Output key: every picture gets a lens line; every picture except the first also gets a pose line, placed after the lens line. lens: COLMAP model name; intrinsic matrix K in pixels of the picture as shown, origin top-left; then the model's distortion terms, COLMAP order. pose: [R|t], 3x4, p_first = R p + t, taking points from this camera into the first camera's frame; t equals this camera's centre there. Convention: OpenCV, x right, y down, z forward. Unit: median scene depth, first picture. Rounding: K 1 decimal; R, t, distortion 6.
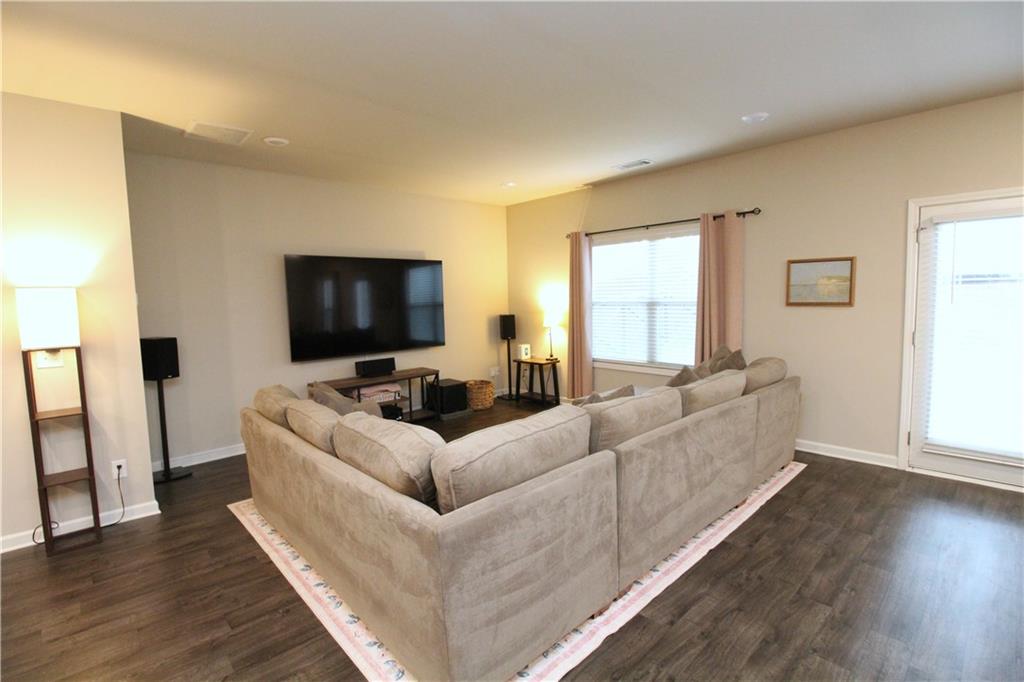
lens RADIAL K [[474.8, 0, 503.9], [0, 474.8, 342.5], [0, 0, 1]] dist [-0.003913, -0.009574]
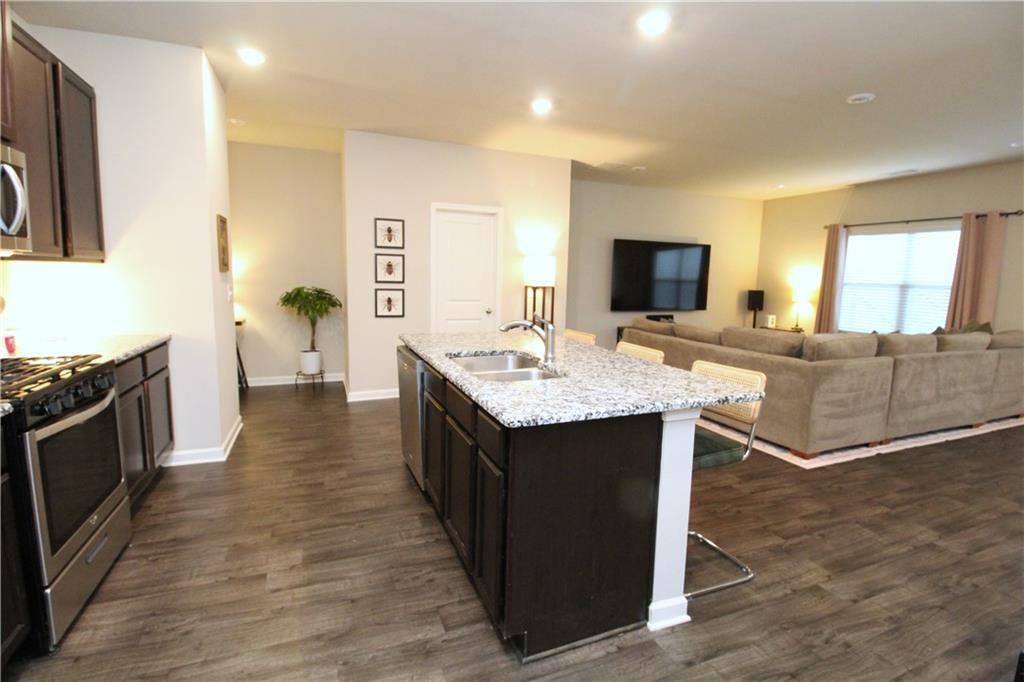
lens RADIAL K [[474.8, 0, 506.3], [0, 474.8, 339.6], [0, 0, 1]] dist [-0.003913, -0.009574]
pose [[0.935266, 0.091254, -0.341980, -0.350630], [-0.078941, 0.995635, 0.049784, 0.122747], [0.345030, -0.019565, 0.938388, -0.779782]]
